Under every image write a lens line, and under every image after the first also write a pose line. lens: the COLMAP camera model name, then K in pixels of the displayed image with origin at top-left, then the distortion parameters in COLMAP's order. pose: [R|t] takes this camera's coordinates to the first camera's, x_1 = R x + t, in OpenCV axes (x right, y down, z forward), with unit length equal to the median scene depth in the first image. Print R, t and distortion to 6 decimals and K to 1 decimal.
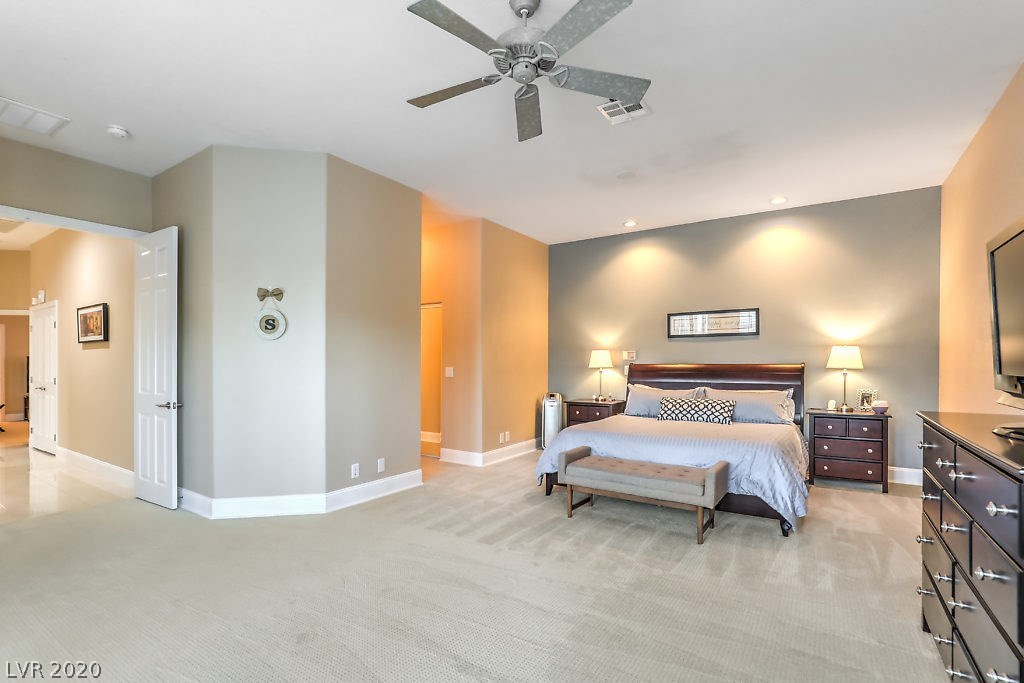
lens RADIAL K [[468.4, 0, 513.6], [0, 468.4, 345.7], [0, 0, 1]] dist [-0.024402, 0.005713]
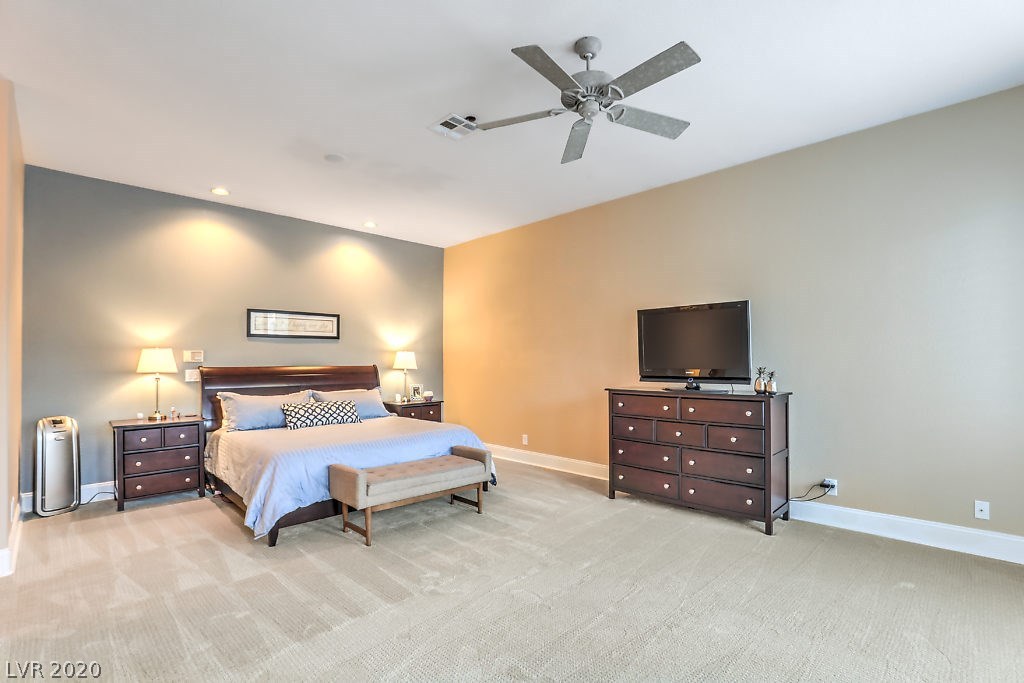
lens RADIAL K [[468.4, 0, 512.8], [0, 468.4, 338.0], [0, 0, 1]] dist [-0.024402, 0.005713]
pose [[0.212181, 0.053259, 0.975778, -0.486291], [-0.027871, 0.998437, -0.048435, 0.016360], [-0.976833, -0.016918, 0.213333, 0.408525]]
